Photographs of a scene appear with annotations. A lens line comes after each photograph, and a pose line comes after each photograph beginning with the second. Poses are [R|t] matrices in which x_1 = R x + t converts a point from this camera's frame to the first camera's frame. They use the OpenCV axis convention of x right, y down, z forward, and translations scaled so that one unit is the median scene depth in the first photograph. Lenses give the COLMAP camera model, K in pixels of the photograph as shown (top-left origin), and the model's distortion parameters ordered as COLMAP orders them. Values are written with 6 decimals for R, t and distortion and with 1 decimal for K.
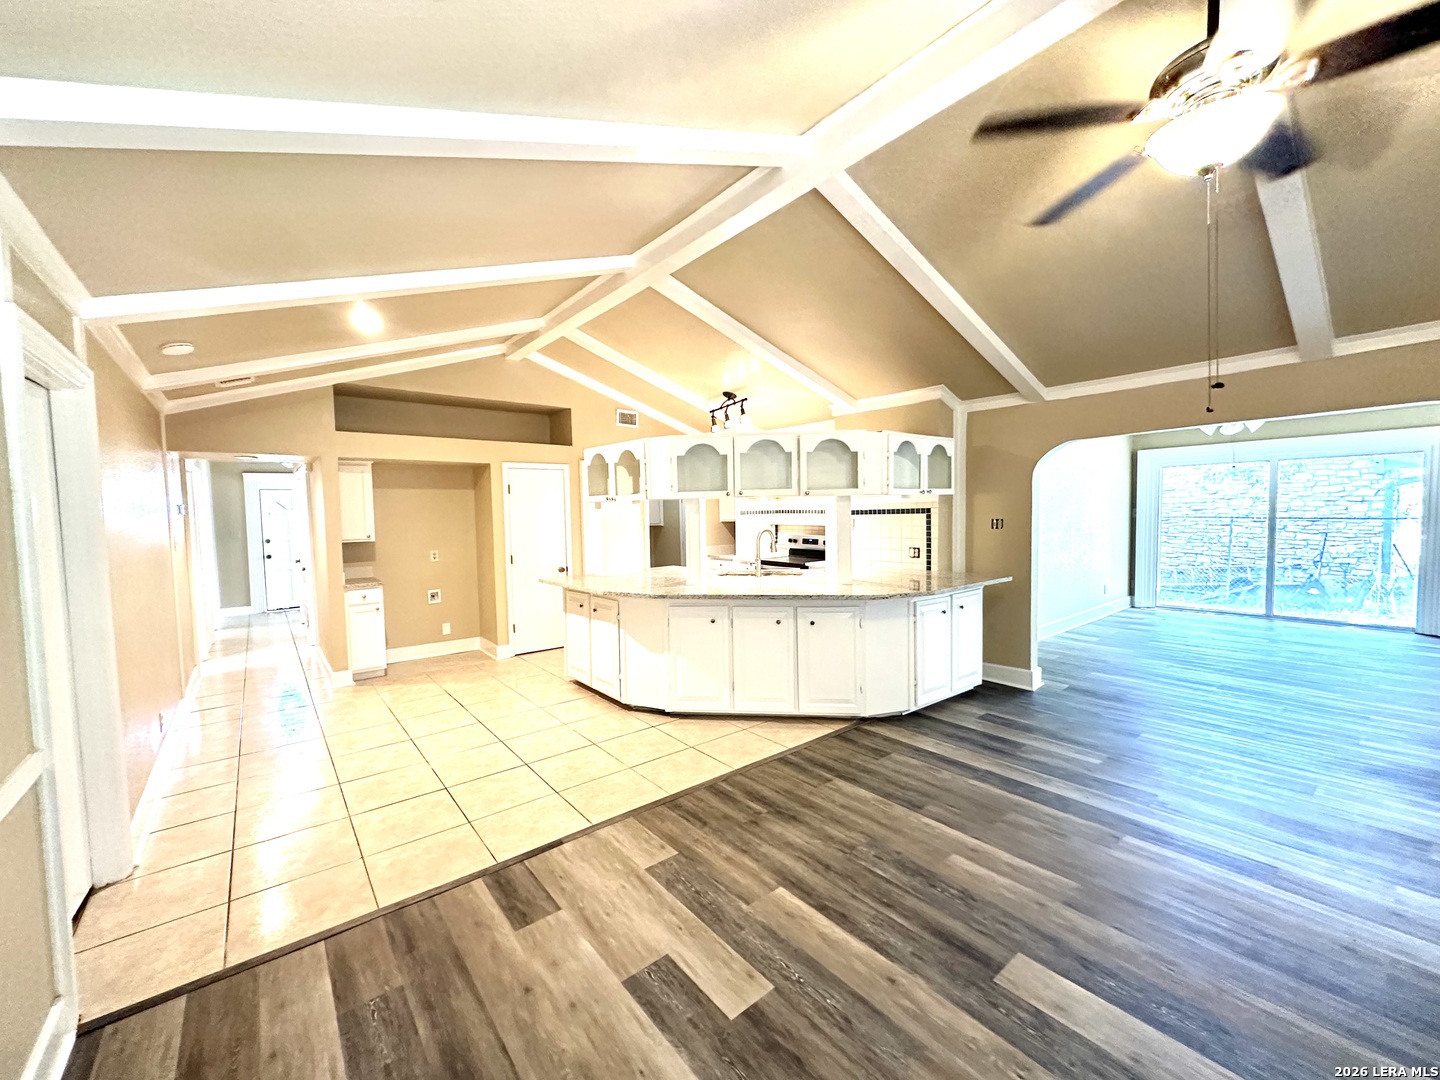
lens RADIAL K [[576.0, 0, 719.6], [0, 576.0, 536.6], [0, 0, 1]] dist [-0.002386, 0.000506]
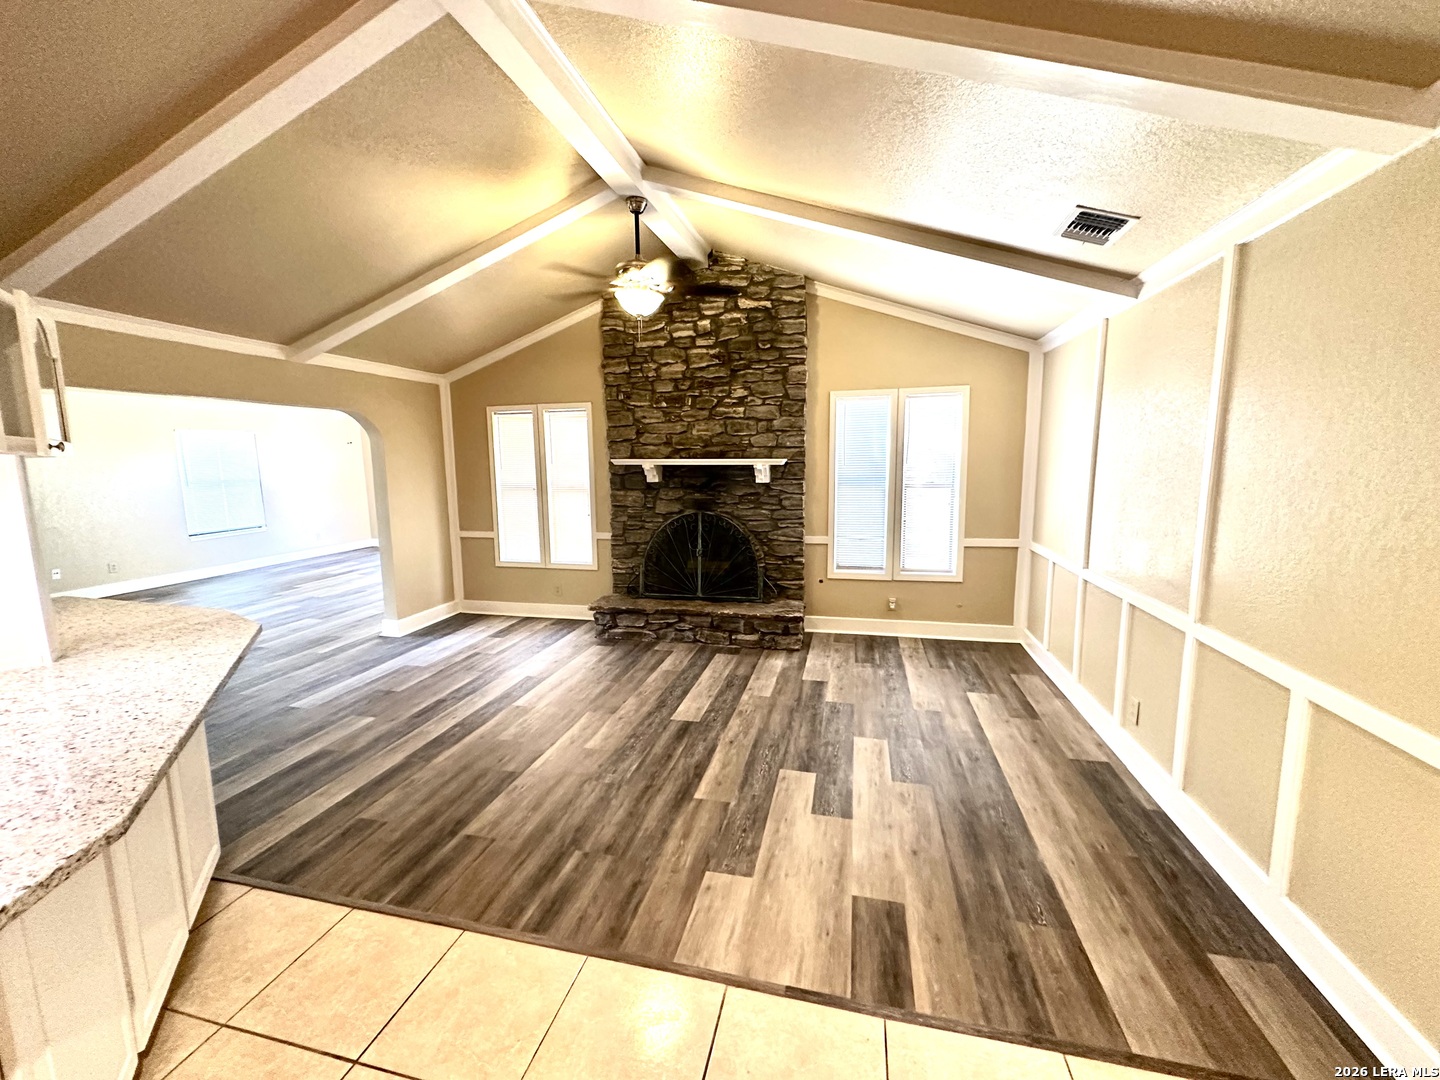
lens RADIAL K [[576.0, 0, 716.5], [0, 576.0, 537.2], [0, 0, 1]] dist [-0.002386, 0.000506]
pose [[-0.607614, -0.076001, 0.790588, -0.581929], [0.062459, 0.987756, 0.142958, -0.055082], [-0.791773, 0.136243, -0.595427, 1.150083]]
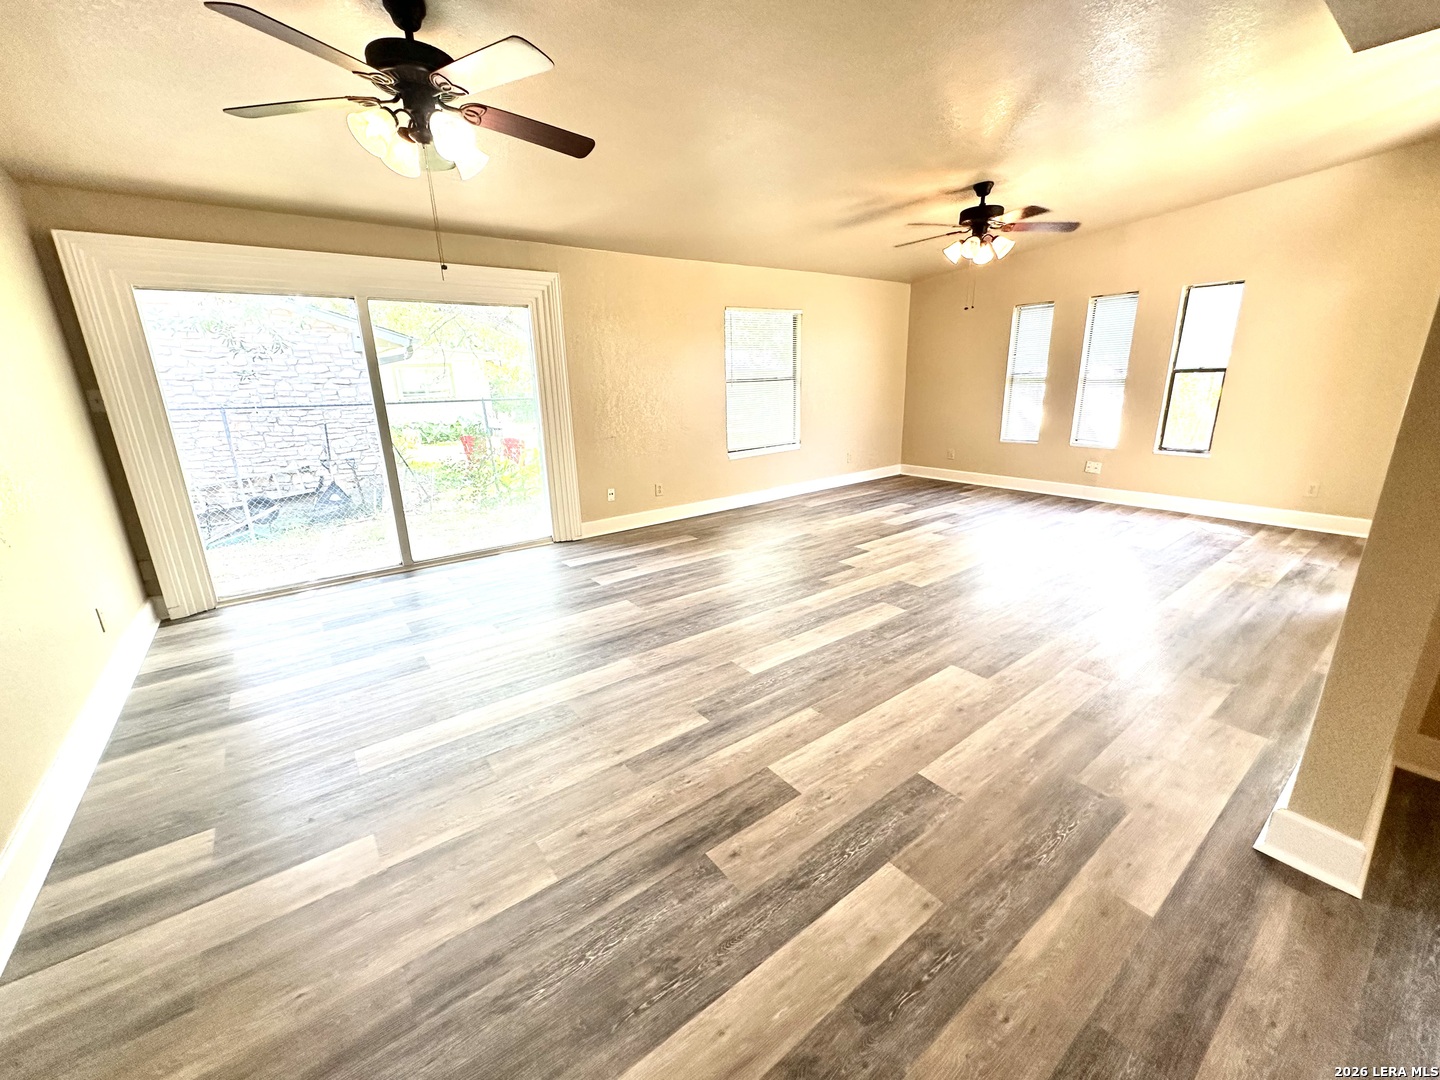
lens RADIAL K [[576.0, 0, 716.5], [0, 576.0, 537.6], [0, 0, 1]] dist [-0.002386, 0.000506]
pose [[0.034678, -0.248629, 0.967978, 0.839112], [0.067430, 0.966935, 0.245946, -0.048006], [-0.997121, 0.056742, 0.050296, 1.430350]]
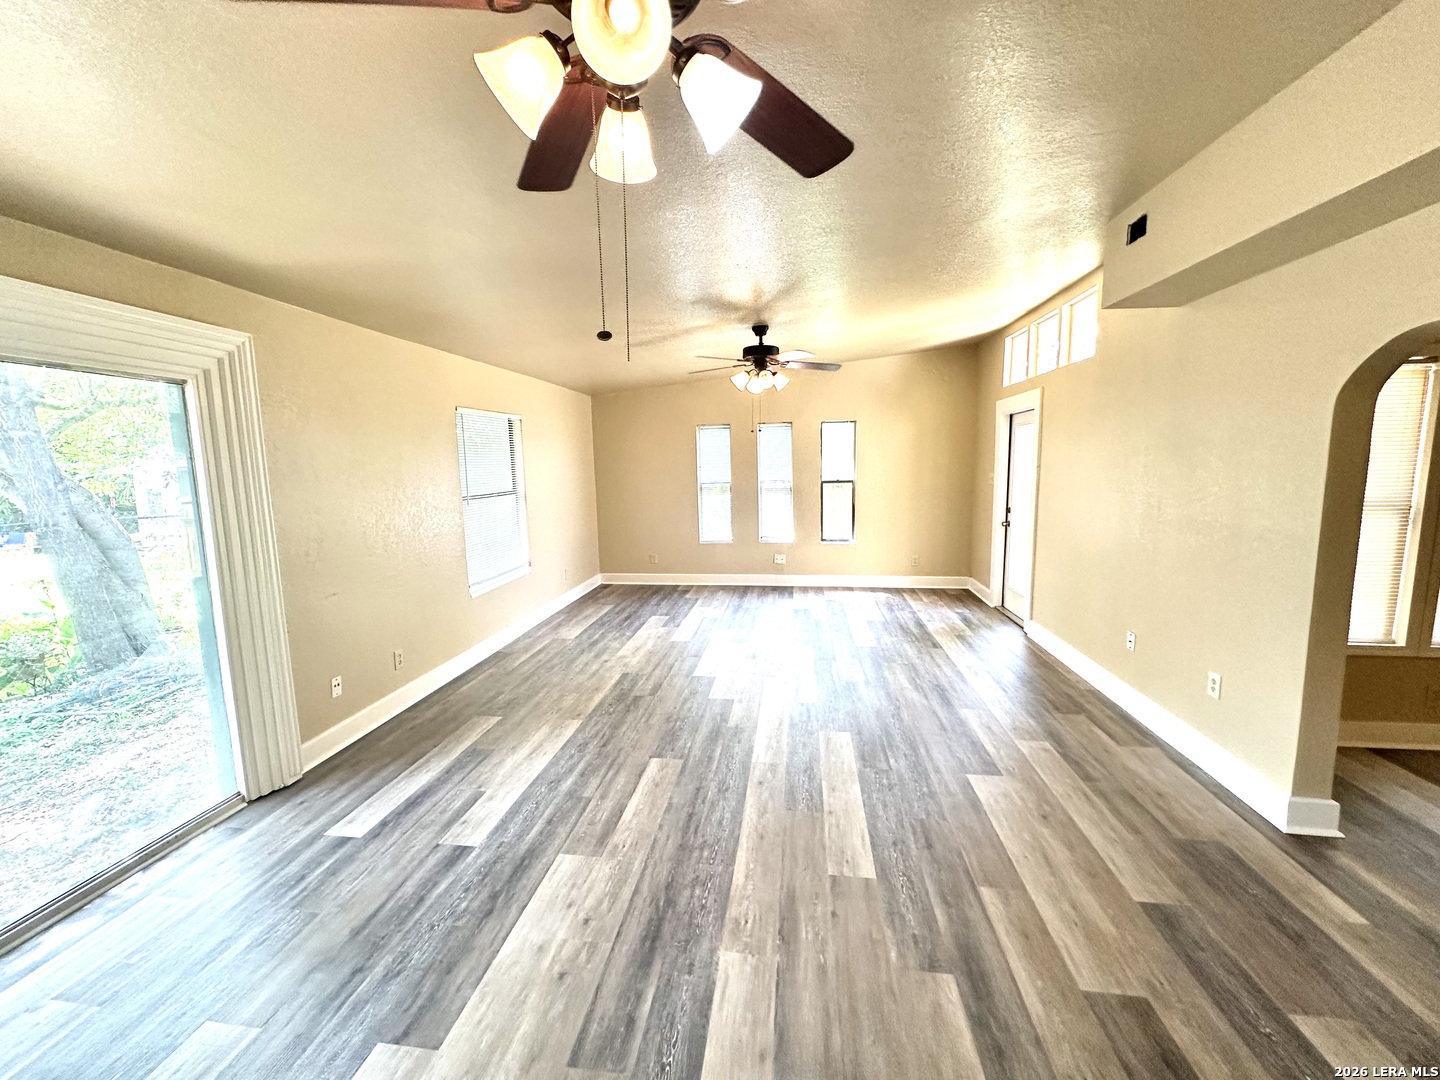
lens RADIAL K [[576.0, 0, 723.8], [0, 576.0, 537.9], [0, 0, 1]] dist [-0.002386, 0.000506]
pose [[-0.683562, -0.058227, 0.727566, 1.283142], [0.064248, 0.988144, 0.139443, -0.138526], [-0.727059, 0.142063, -0.671716, 1.965827]]
